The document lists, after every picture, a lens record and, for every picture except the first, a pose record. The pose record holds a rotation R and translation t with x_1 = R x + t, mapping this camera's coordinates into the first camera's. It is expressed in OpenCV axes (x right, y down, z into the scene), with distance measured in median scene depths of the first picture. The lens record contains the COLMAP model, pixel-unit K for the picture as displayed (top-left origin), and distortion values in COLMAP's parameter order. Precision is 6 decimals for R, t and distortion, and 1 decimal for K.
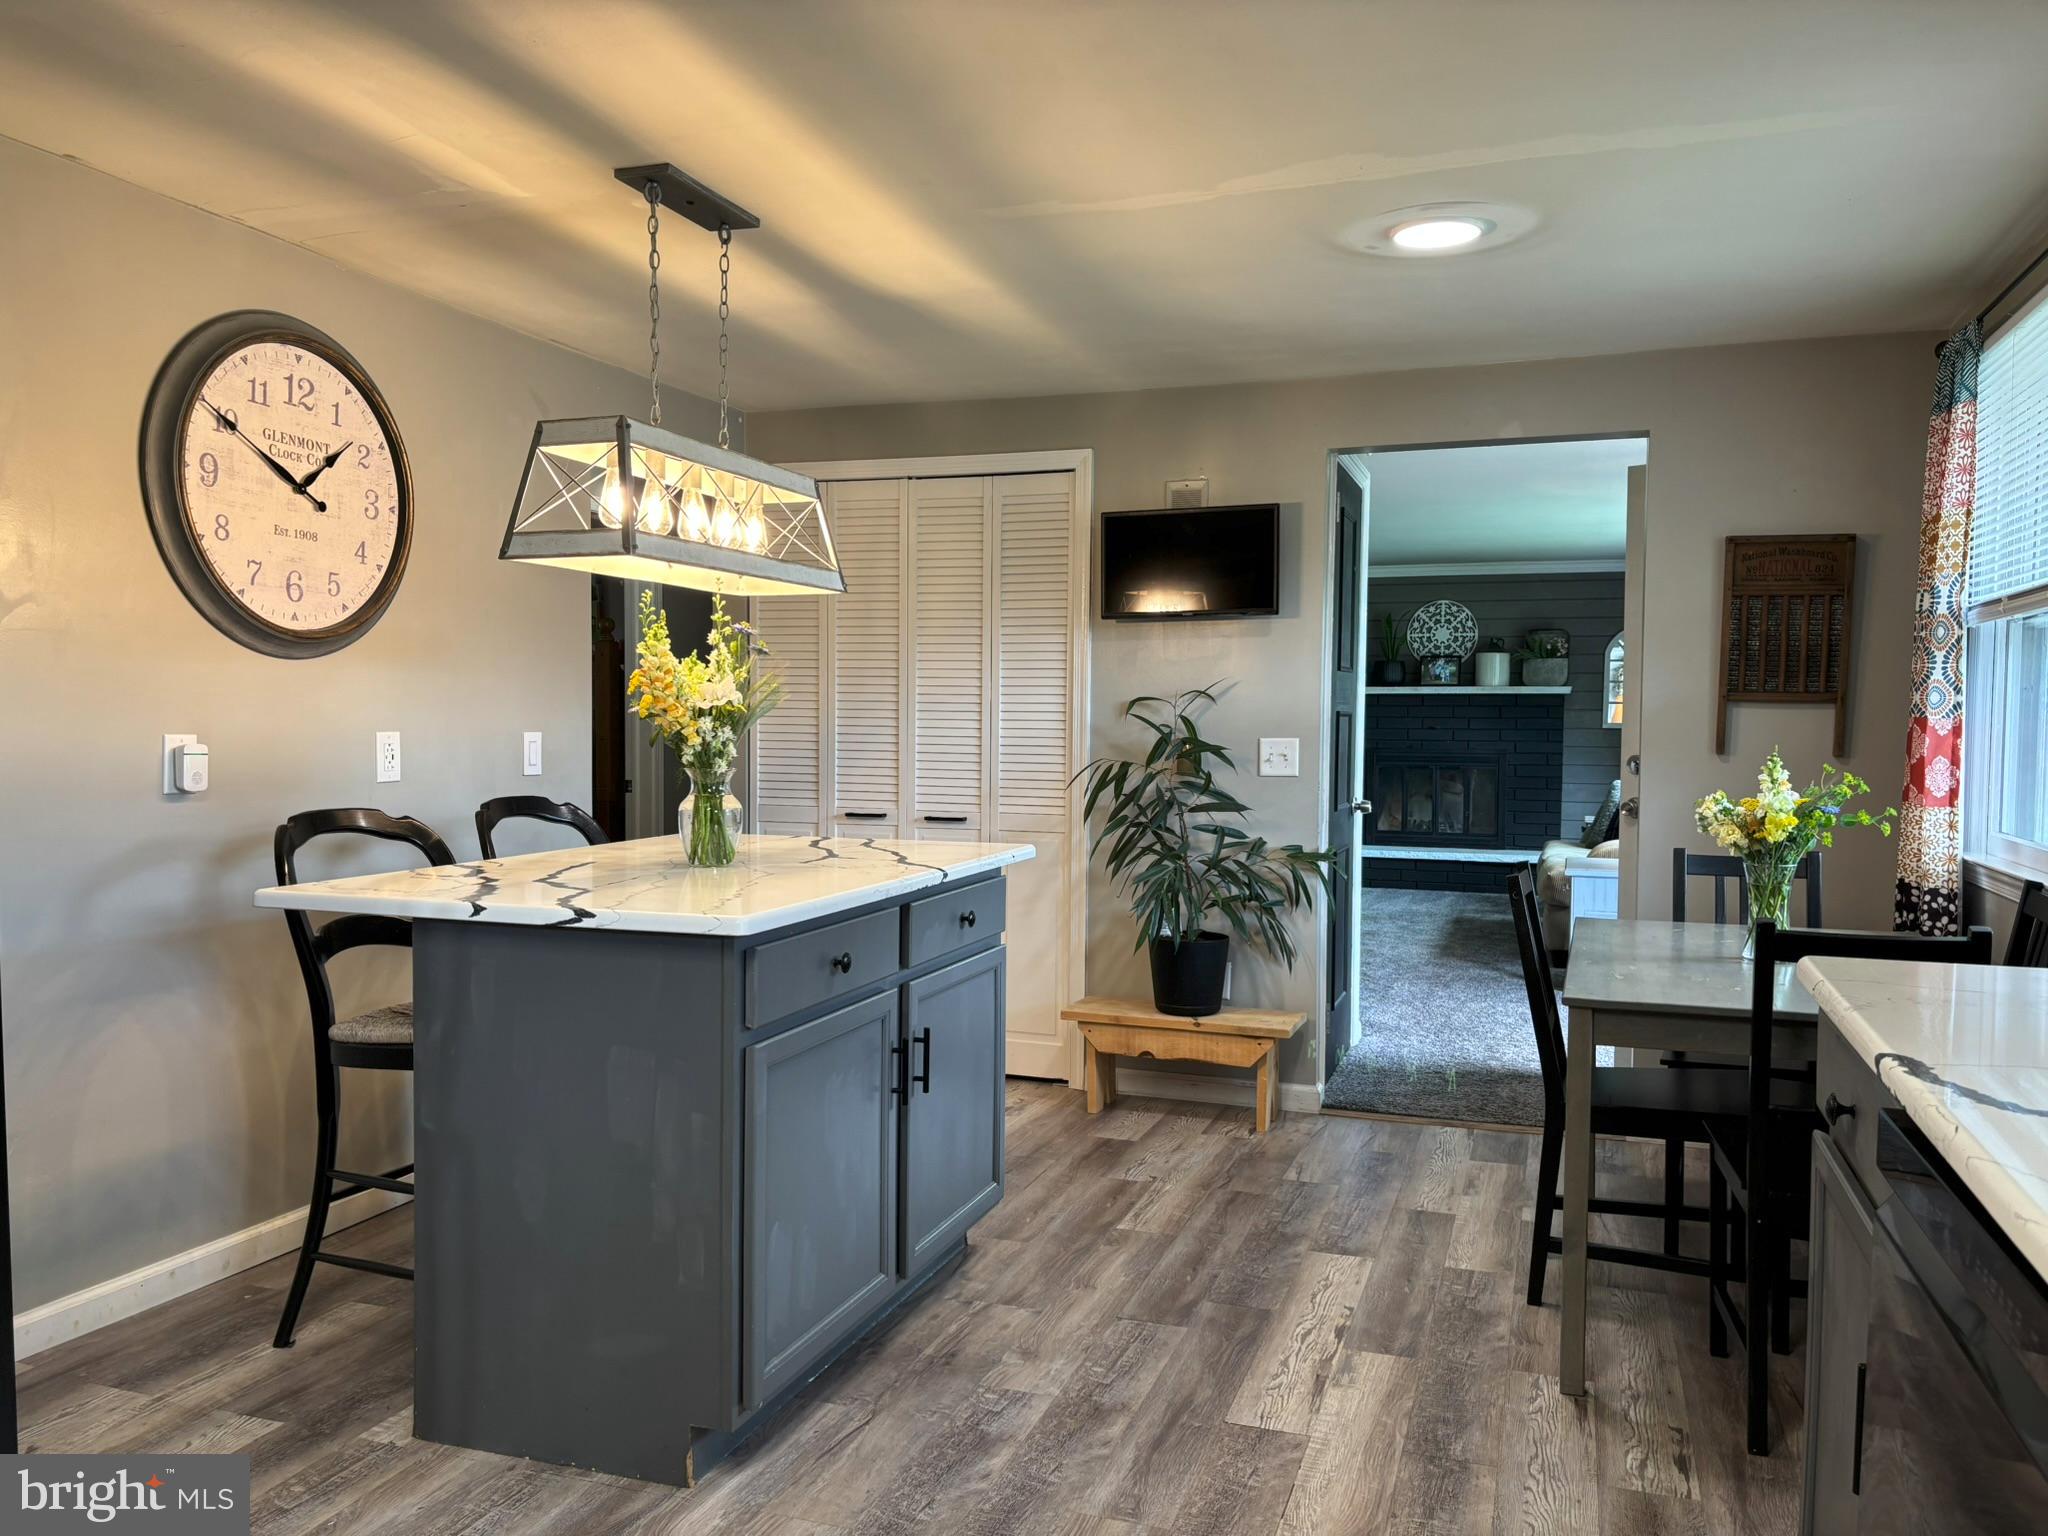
lens RADIAL K [[1552.8, 0, 1022.9], [0, 1552.8, 786.3], [0, 0, 1]] dist [0.055819, -0.065988]
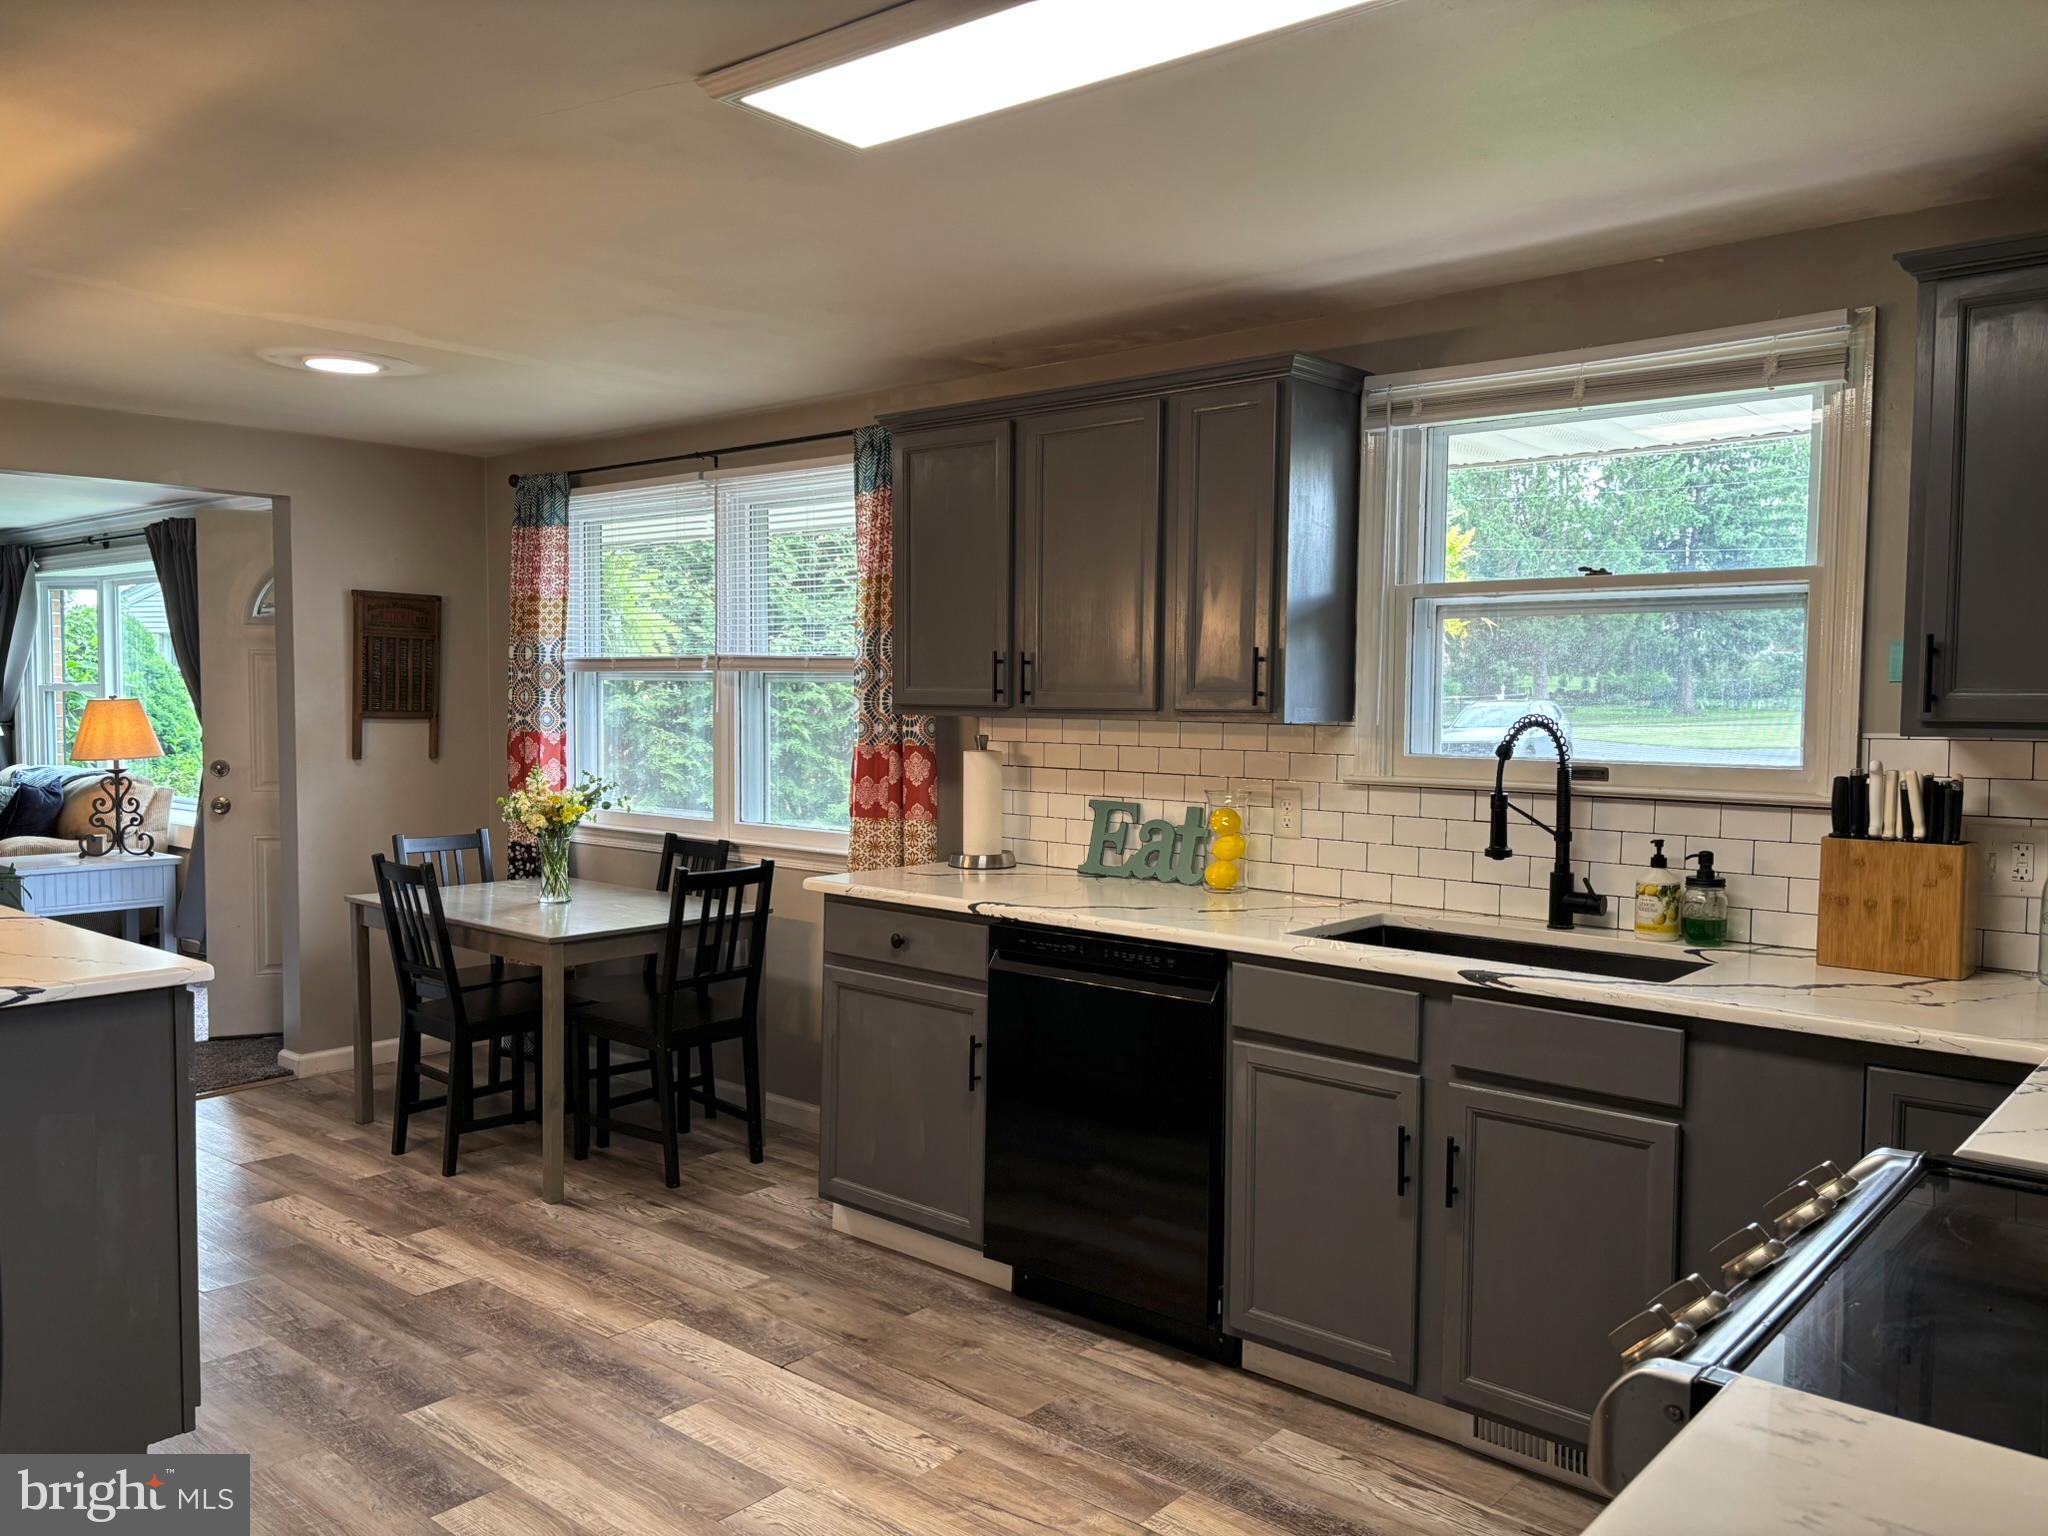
lens RADIAL K [[1552.8, 0, 1037.9], [0, 1552.8, 779.9], [0, 0, 1]] dist [0.055819, -0.065988]
pose [[0.360127, -0.056493, 0.931191, -0.643384], [0.037608, 0.998233, 0.046016, -0.049229], [-0.932145, 0.018448, 0.361615, 0.020967]]
